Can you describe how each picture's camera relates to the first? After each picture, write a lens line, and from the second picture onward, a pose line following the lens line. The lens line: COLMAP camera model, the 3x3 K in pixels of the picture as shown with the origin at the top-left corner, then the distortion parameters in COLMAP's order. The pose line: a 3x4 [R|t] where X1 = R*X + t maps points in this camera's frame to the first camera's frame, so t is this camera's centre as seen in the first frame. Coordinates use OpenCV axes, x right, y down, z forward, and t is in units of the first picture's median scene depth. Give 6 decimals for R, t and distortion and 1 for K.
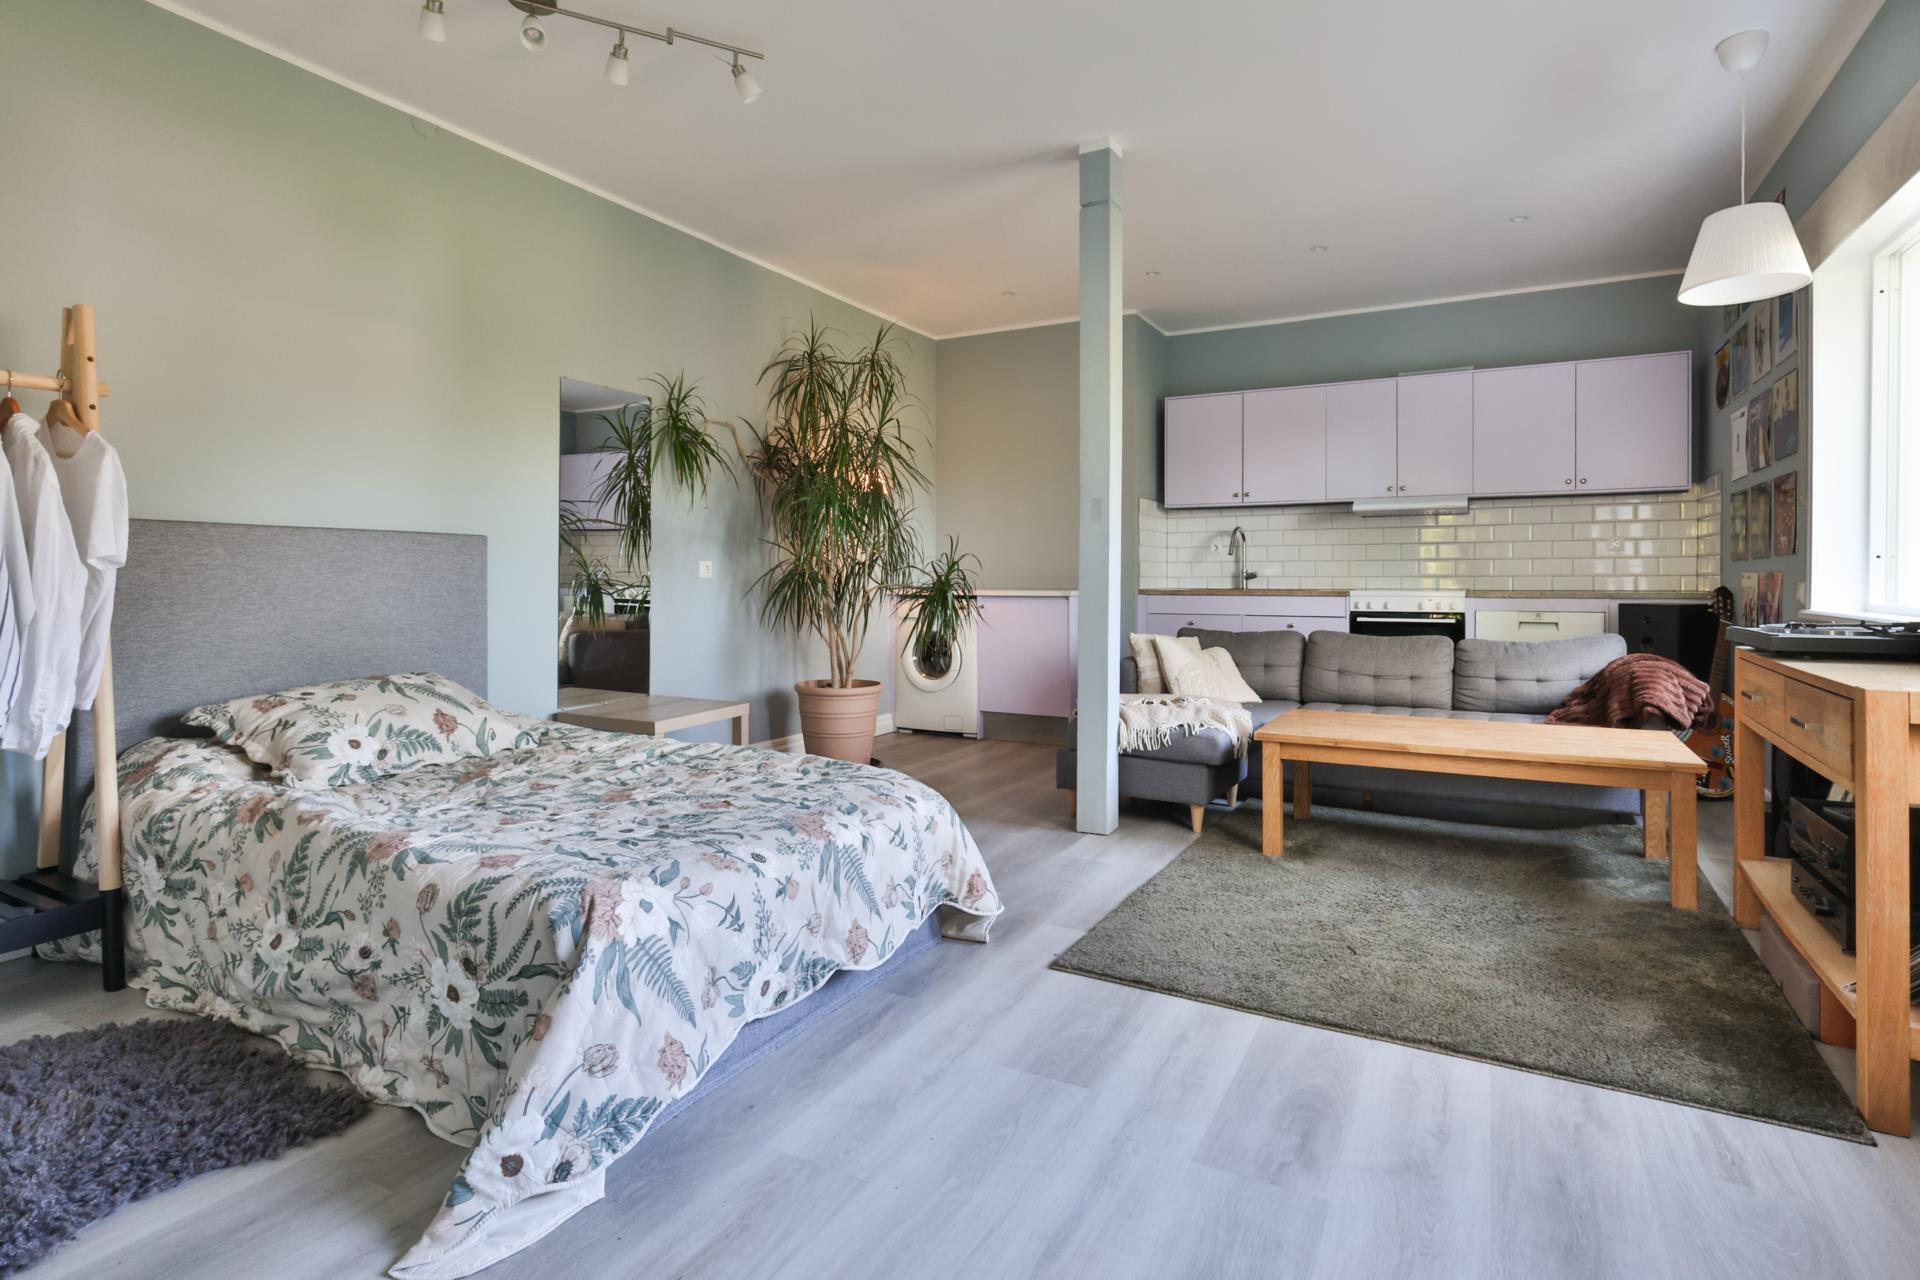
lens RADIAL K [[966.5, 0, 962.2], [0, 966.5, 592.7], [0, 0, 1]] dist [0.002082, 0.000135]
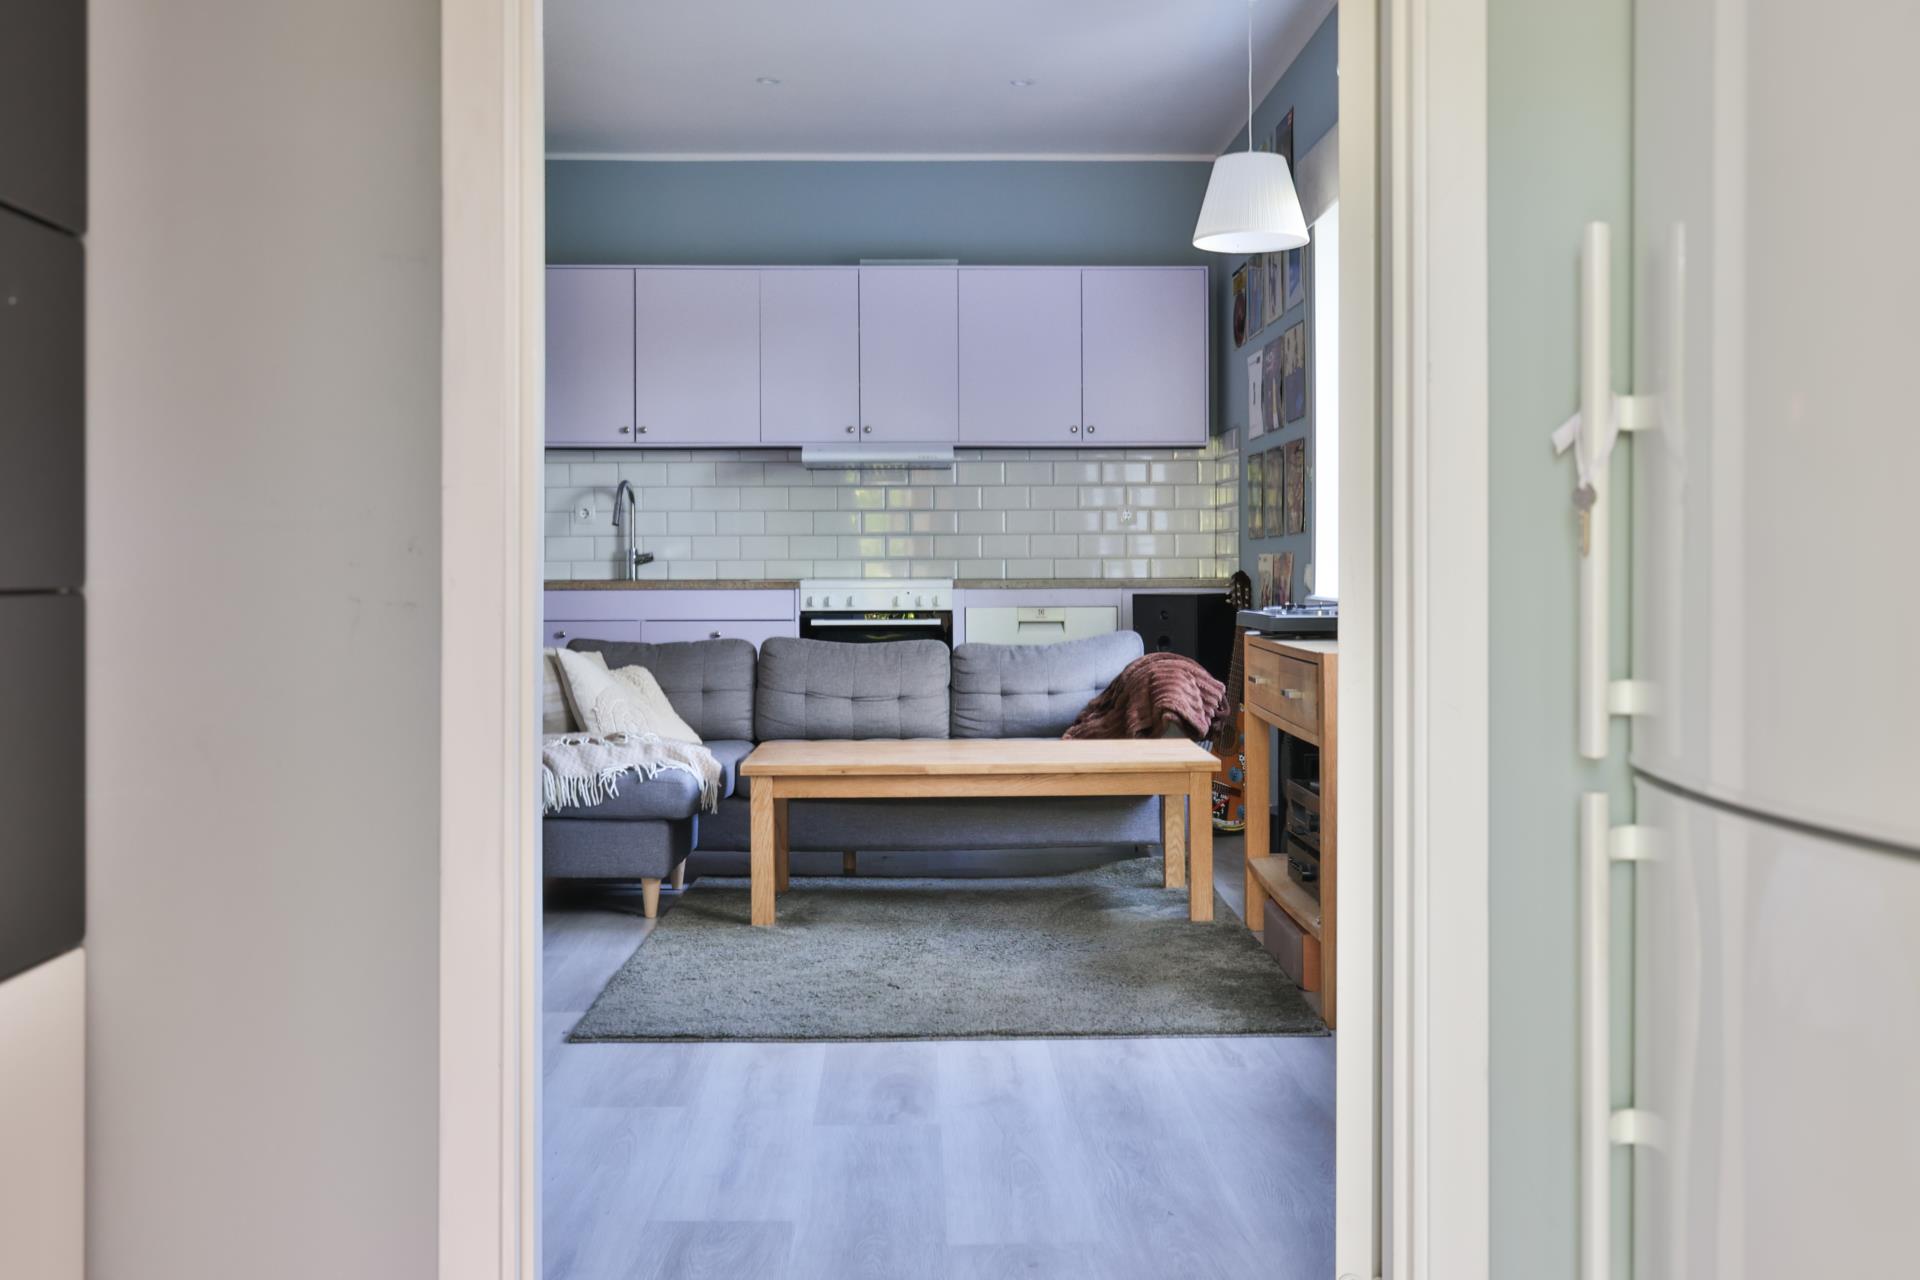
lens RADIAL K [[1690.4, 0, 960.0], [0, 1690.4, 640.0], [0, 0, 1]] dist [0.005207, 0.001416]
pose [[0.878322, -0.024037, 0.477465, -0.139043], [0.009562, 0.999419, 0.032725, 0.004033], [-0.477974, -0.024178, 0.878041, -0.188957]]
